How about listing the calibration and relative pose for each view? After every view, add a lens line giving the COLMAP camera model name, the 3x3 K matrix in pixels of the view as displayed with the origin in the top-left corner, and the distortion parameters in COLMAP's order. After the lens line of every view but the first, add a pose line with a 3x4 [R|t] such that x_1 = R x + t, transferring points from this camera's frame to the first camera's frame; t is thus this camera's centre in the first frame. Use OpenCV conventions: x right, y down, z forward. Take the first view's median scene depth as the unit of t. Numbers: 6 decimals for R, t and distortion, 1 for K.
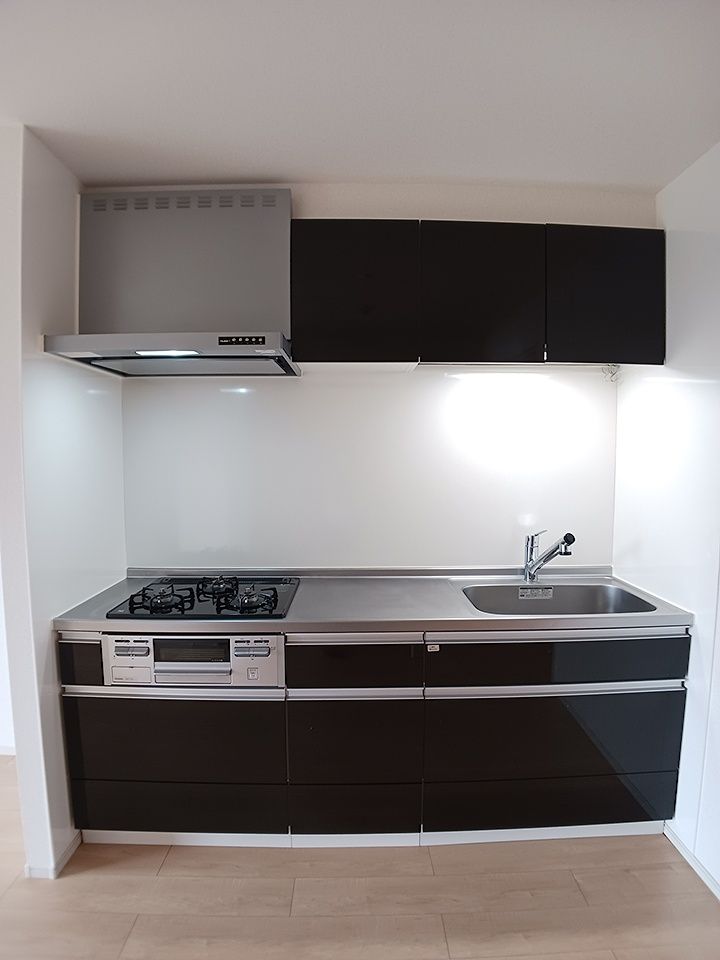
lens RADIAL K [[509.6, 0, 359.9], [0, 509.6, 468.4], [0, 0, 1]] dist [-0.069282, 0.001198]
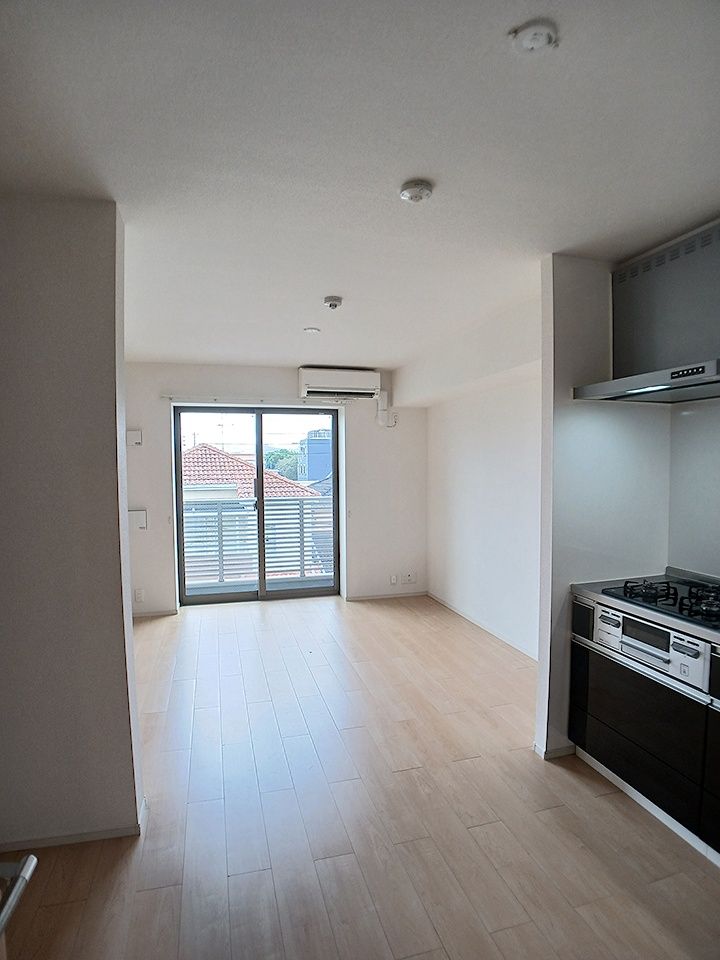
lens RADIAL K [[509.6, 0, 359.9], [0, 509.6, 468.4], [0, 0, 1]] dist [-0.069282, 0.001198]
pose [[0.267589, 0.013612, -0.963437, 0.617081], [-0.041656, 0.999129, 0.002546, -0.009322], [0.962632, 0.039452, 0.267923, 0.002376]]
